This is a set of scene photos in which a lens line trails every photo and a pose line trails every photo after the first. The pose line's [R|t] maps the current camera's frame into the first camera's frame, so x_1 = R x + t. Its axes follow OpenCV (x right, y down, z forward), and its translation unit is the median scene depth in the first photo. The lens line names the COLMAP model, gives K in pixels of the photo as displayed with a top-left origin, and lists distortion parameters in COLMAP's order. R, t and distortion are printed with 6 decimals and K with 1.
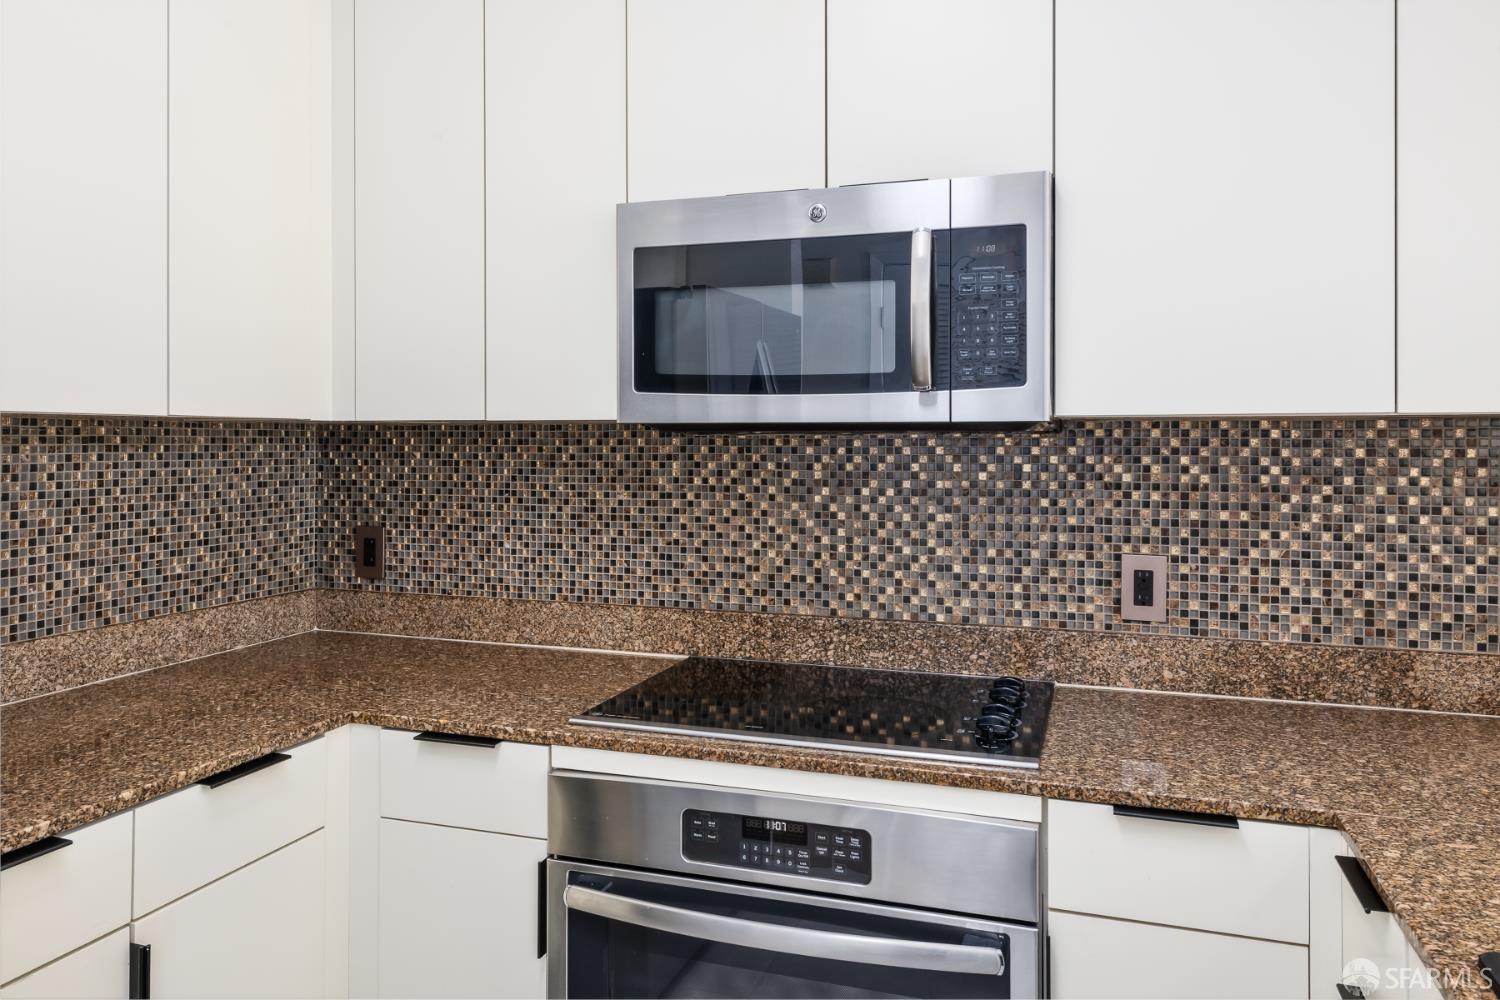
lens RADIAL K [[1097.4, 0, 833.1], [0, 1097.4, 427.4], [0, 0, 1]] dist [-0.011315, 0.005183]
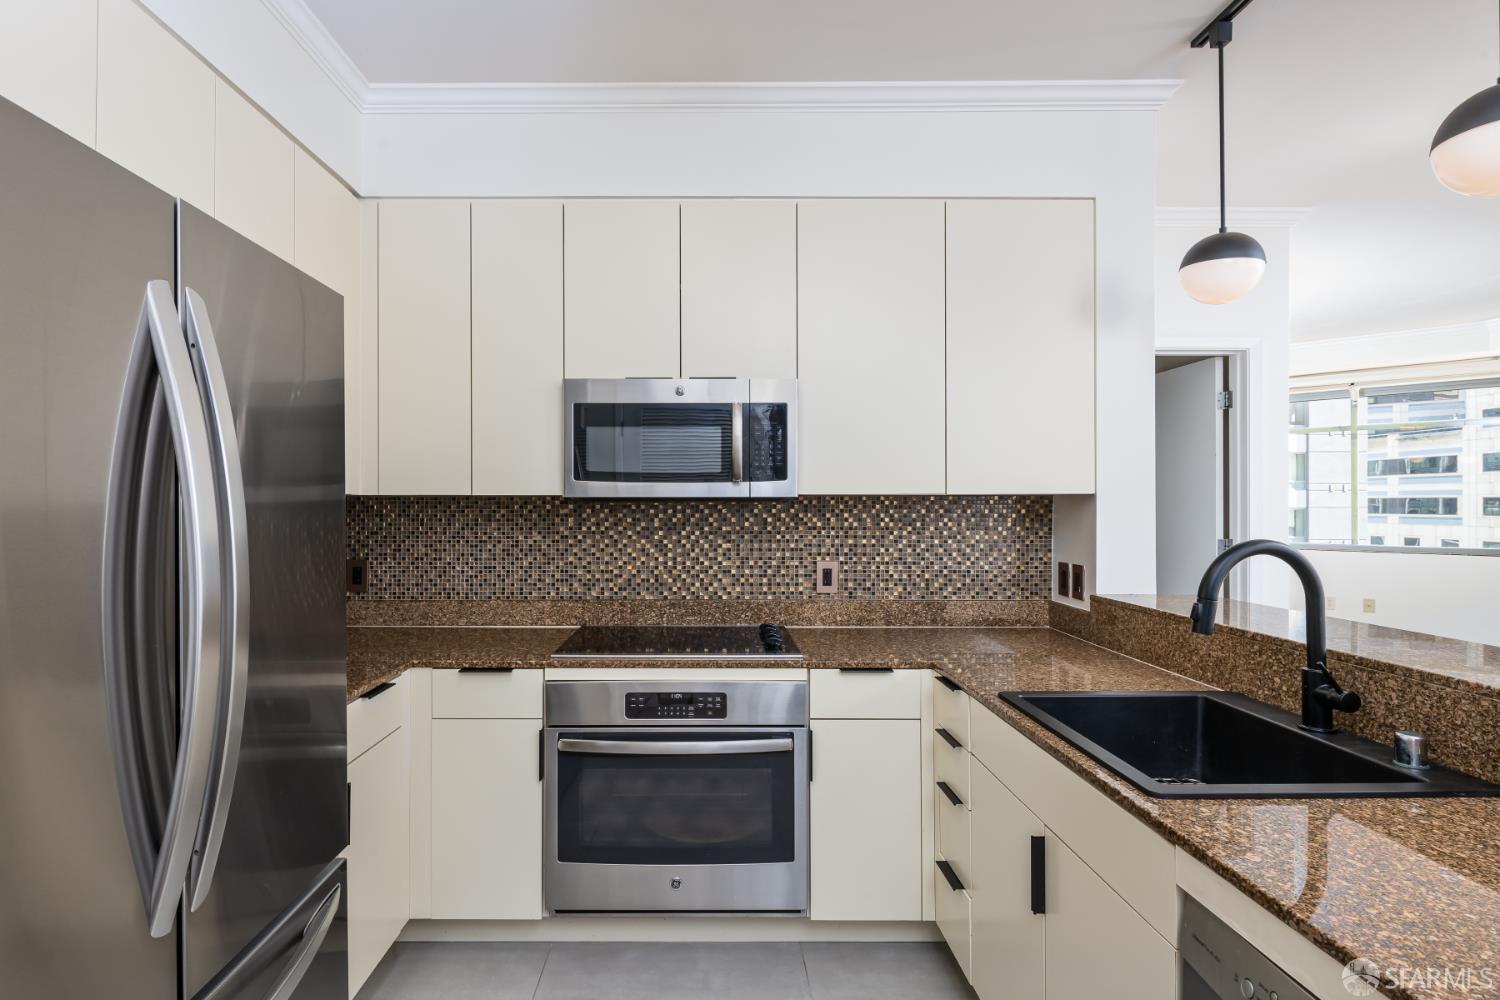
lens RADIAL K [[665.8, 0, 782.7], [0, 665.8, 494.1], [0, 0, 1]] dist [-0.011537, 0.000262]
pose [[0.956392, 0.002308, 0.292077, -0.171519], [-0.001353, 0.999993, -0.003471, -0.005960], [-0.292083, 0.002924, 0.956389, -0.183847]]
